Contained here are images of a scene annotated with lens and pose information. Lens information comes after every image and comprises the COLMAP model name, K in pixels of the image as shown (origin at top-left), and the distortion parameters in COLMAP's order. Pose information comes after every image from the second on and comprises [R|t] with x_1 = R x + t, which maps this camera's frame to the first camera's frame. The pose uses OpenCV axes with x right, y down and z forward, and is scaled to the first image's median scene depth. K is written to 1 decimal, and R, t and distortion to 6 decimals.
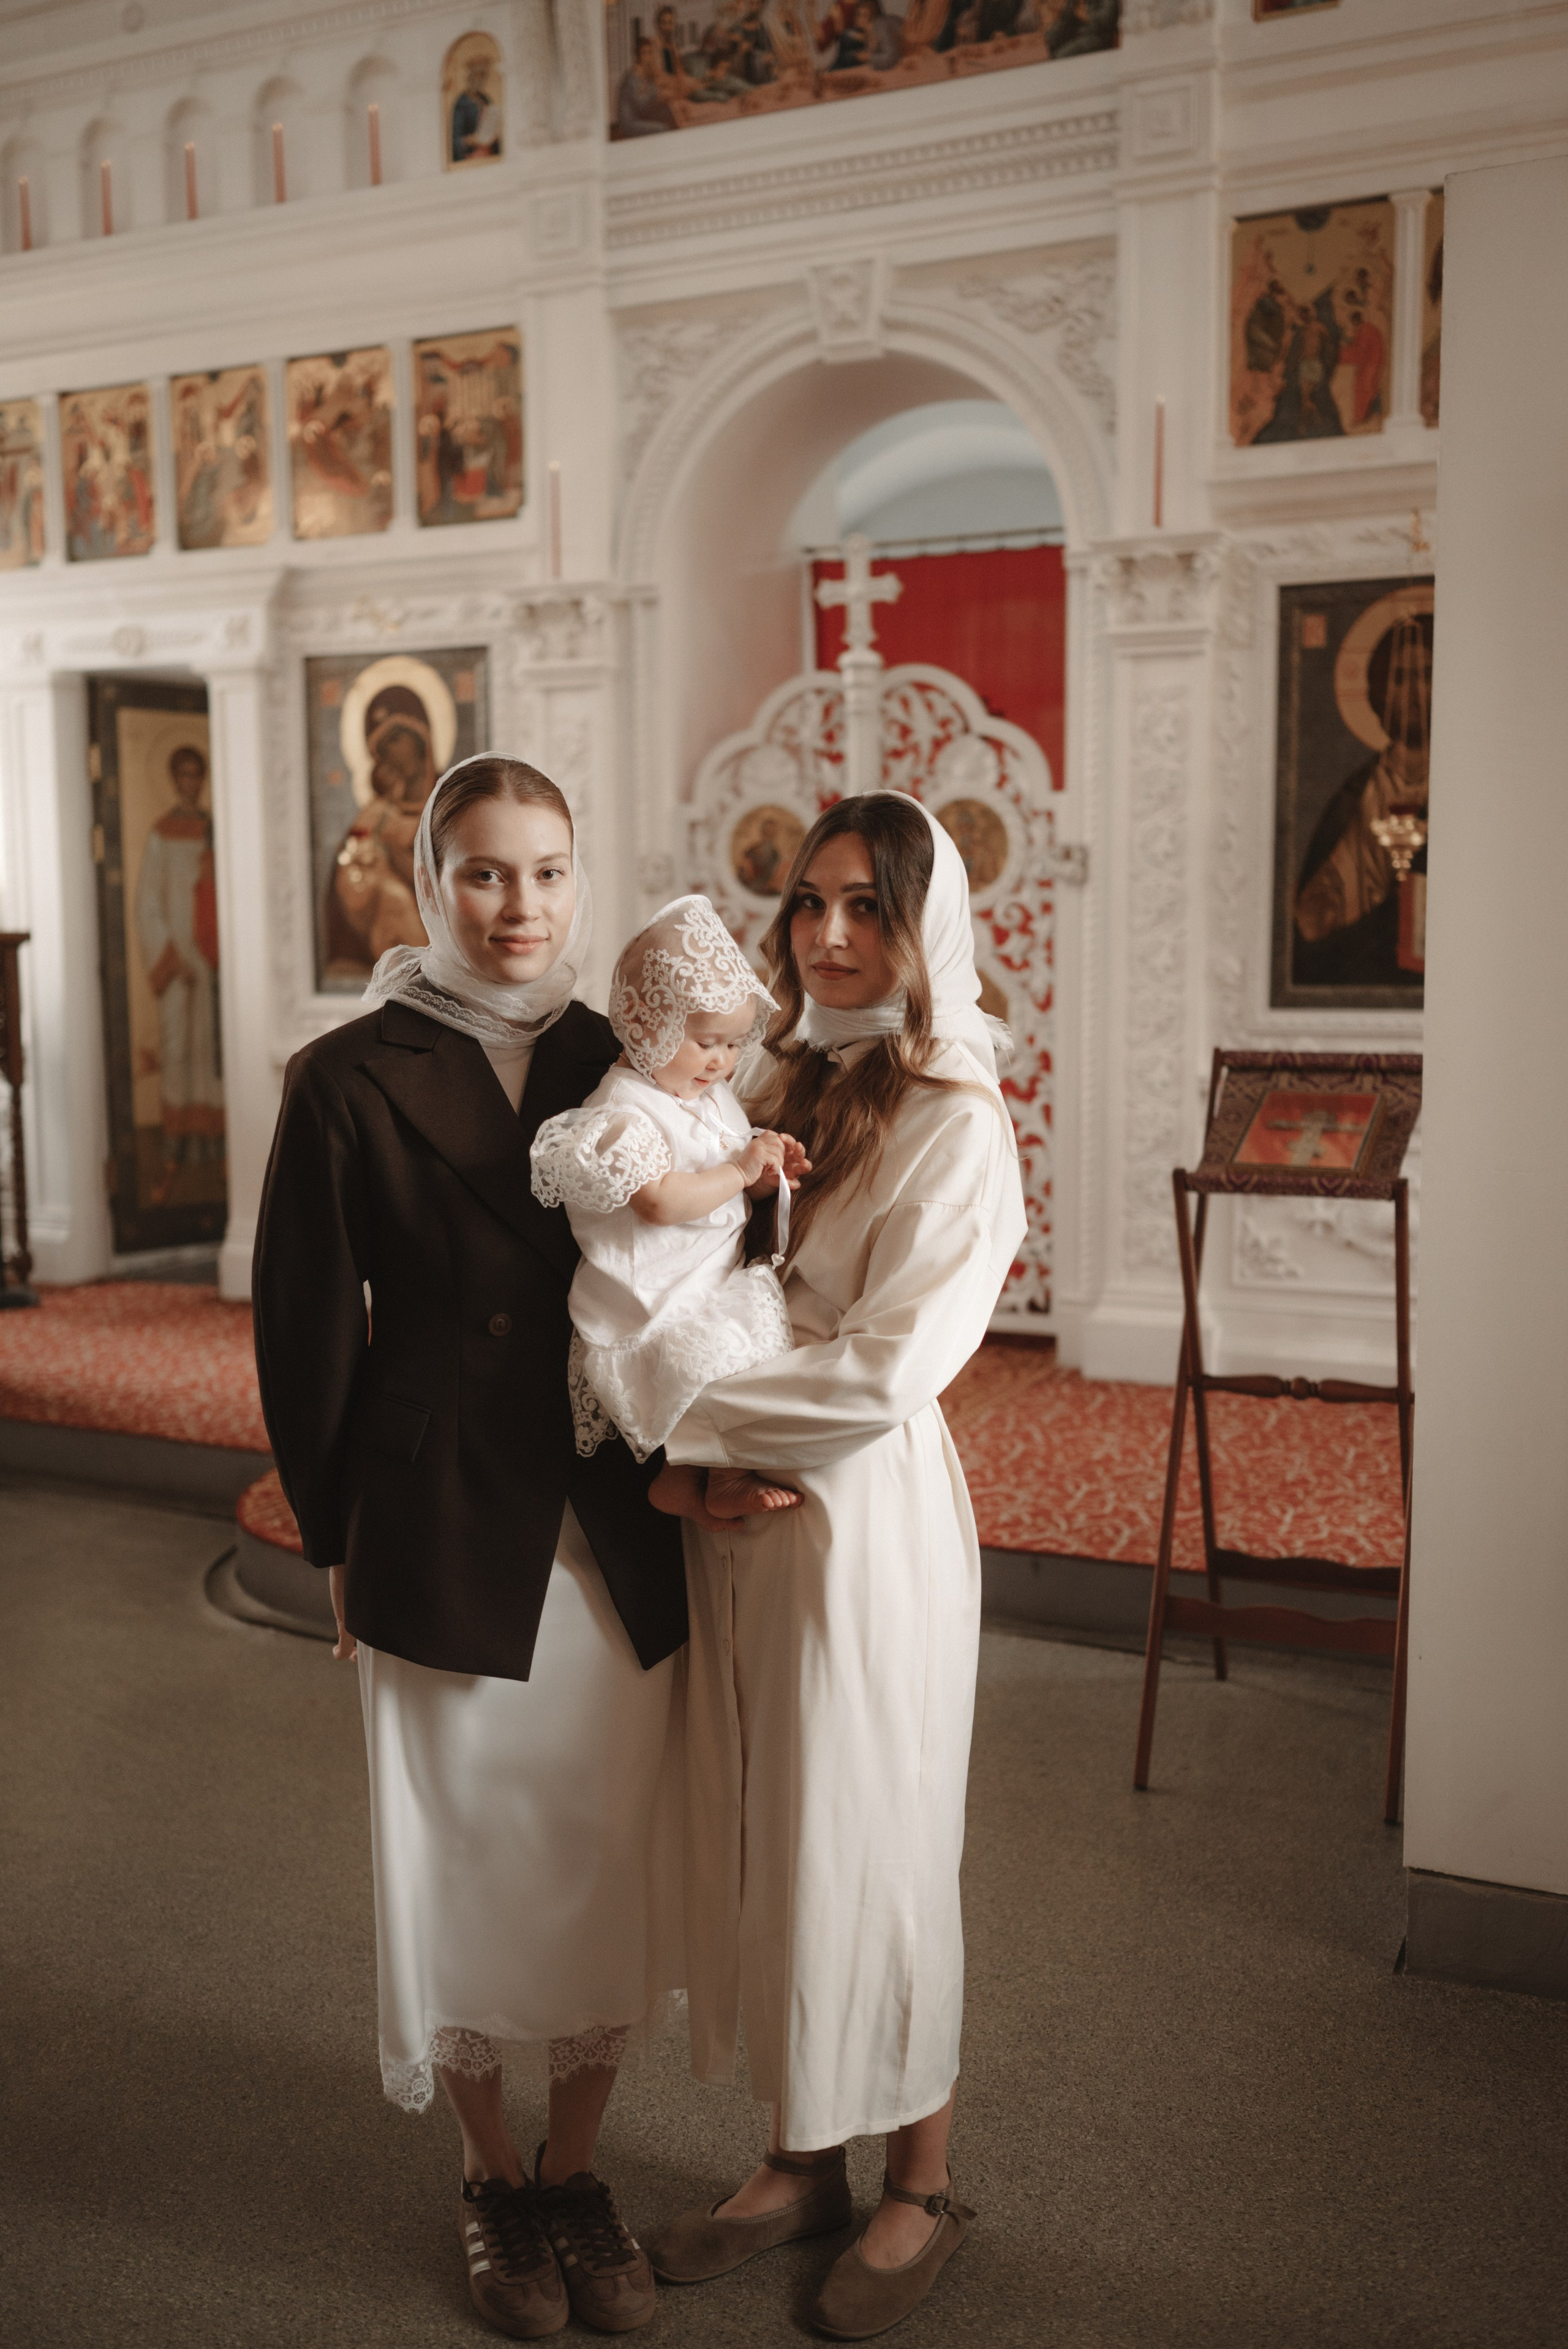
lens RADIAL K [[2216.4, 0, 776.4], [0, 2216.4, 1179.7], [0, 0, 1]] dist [-0.005588, 0.008921]
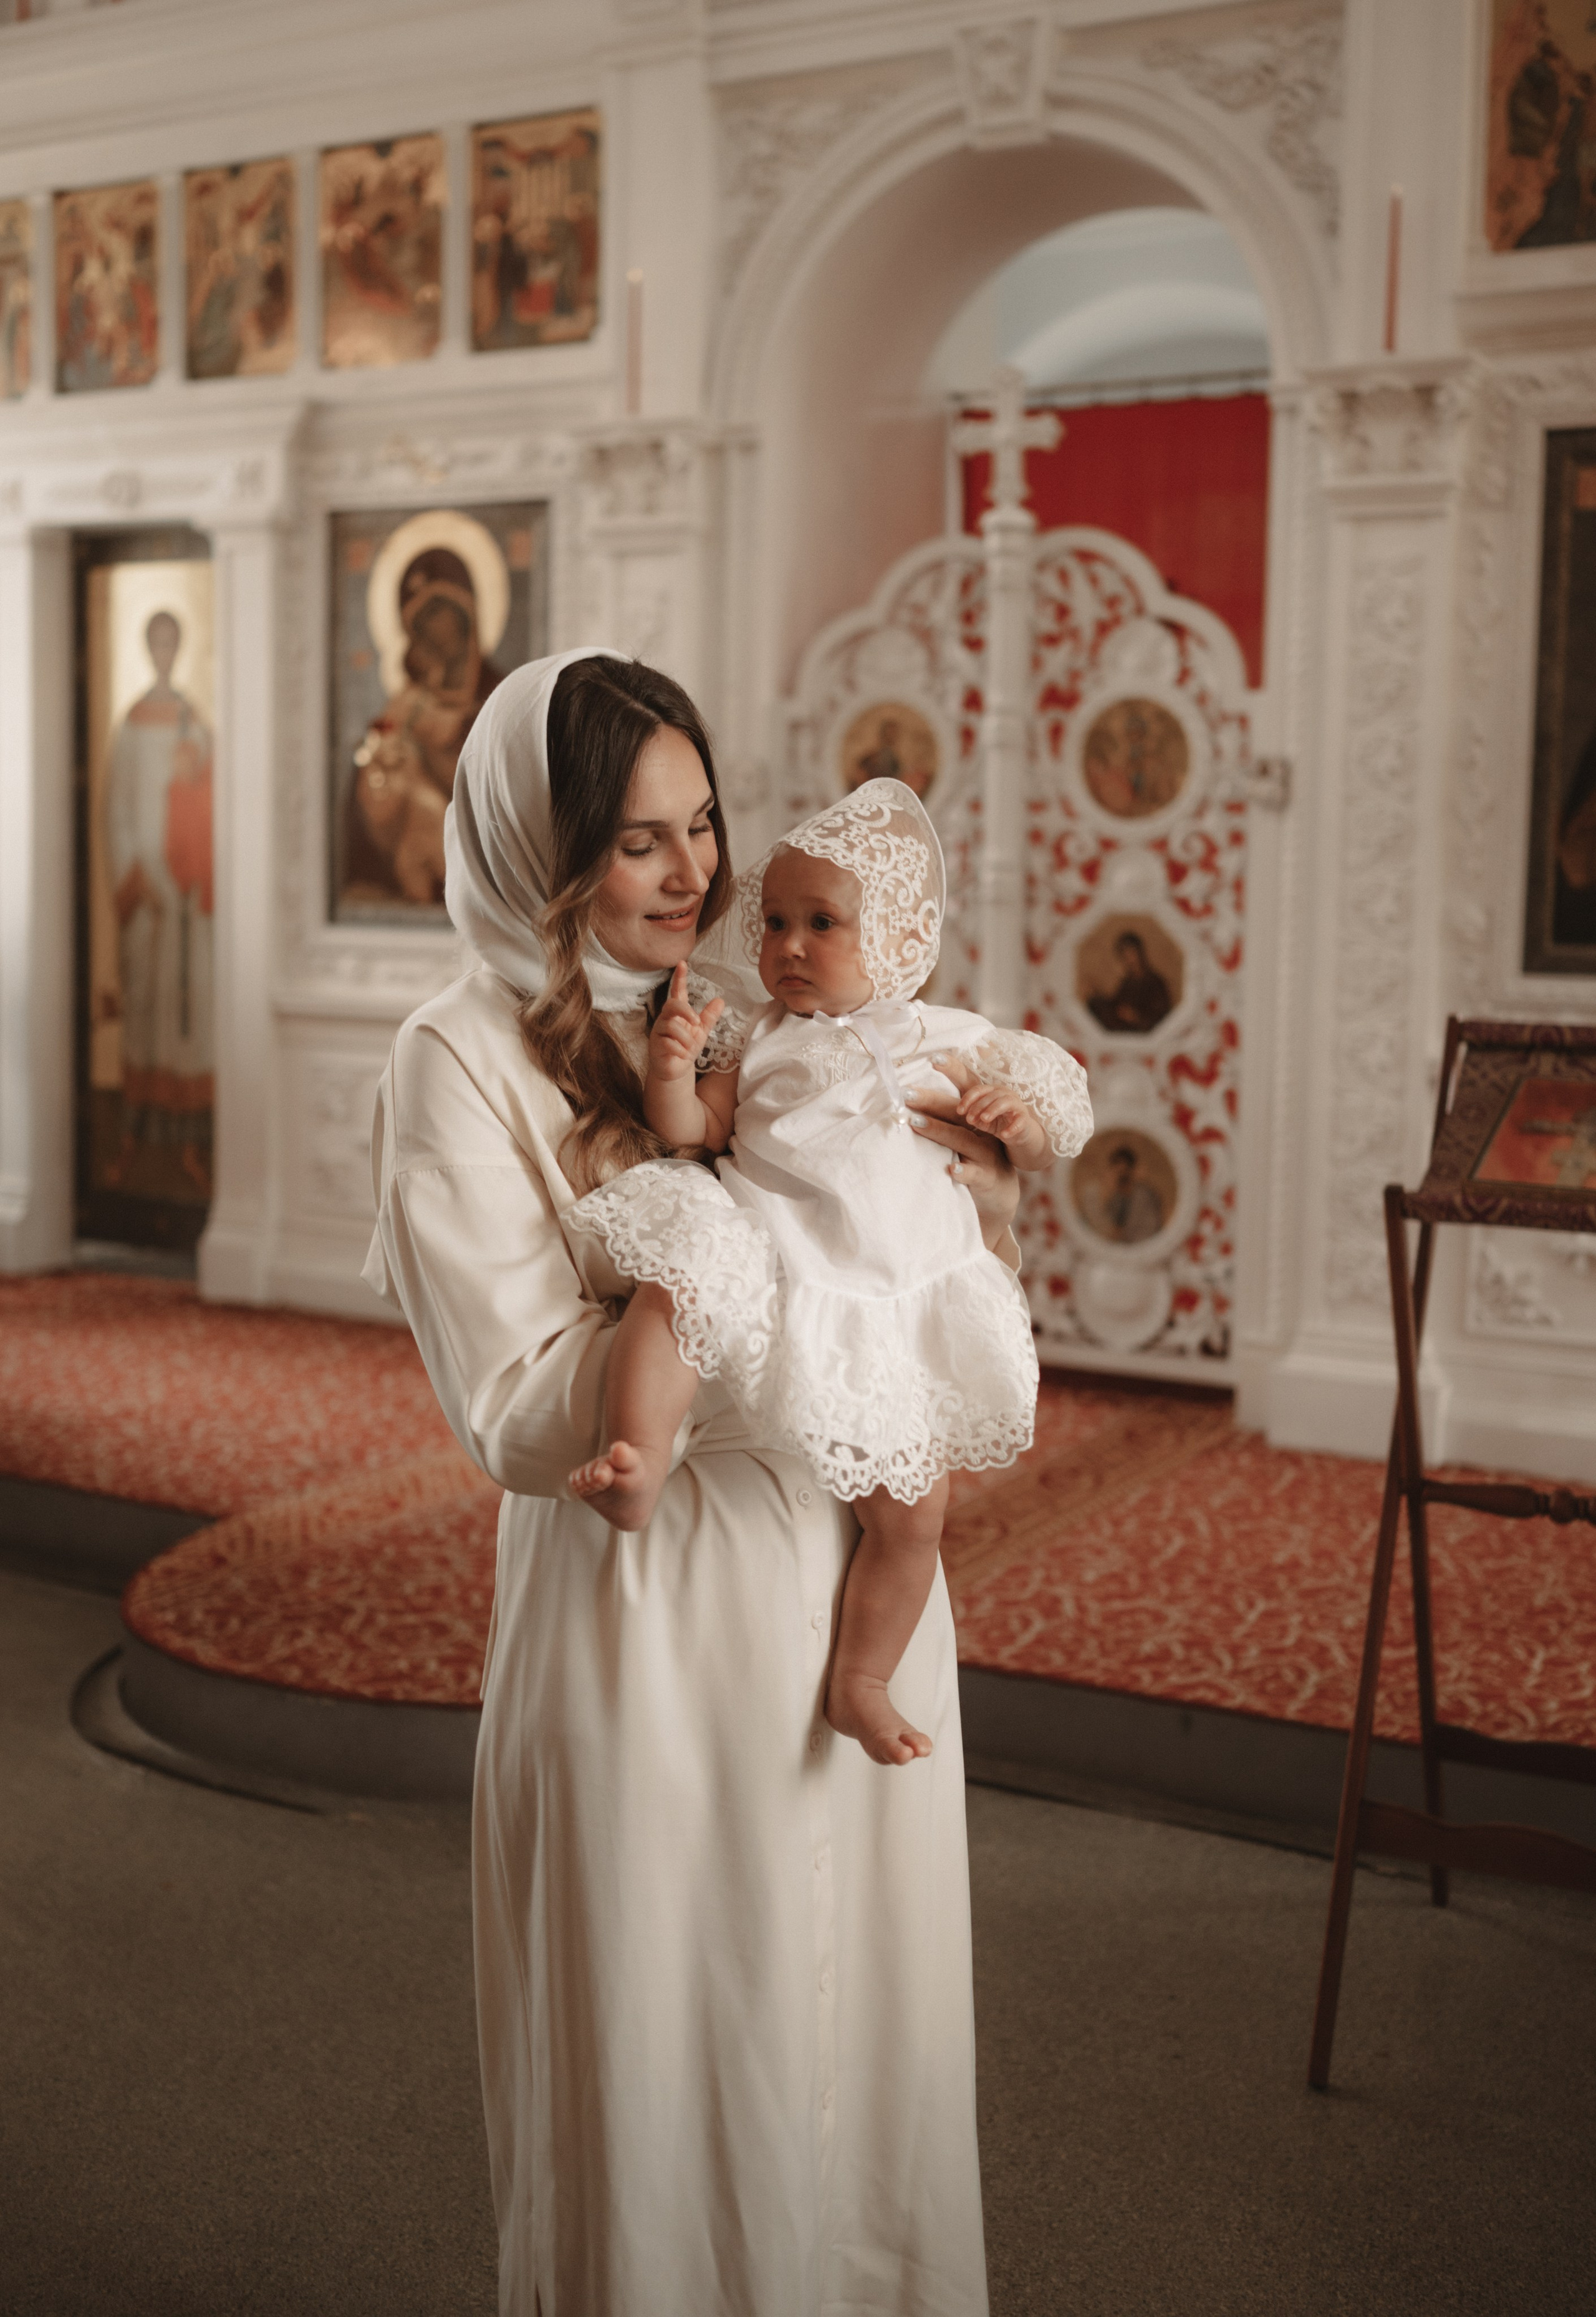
lens RADIAL K [[2490.7, 0, 851.8], [0, 2490.7, 1052.4], [0, 0, 1]] dist [-0.004146, 0.005044]
pose [[0.998738, 0.030069, -0.040225, 0.023442], [-0.031855, 0.998501, -0.044519, -0.003639], [0.038826, 0.045744, 0.998198, 0.118053]]
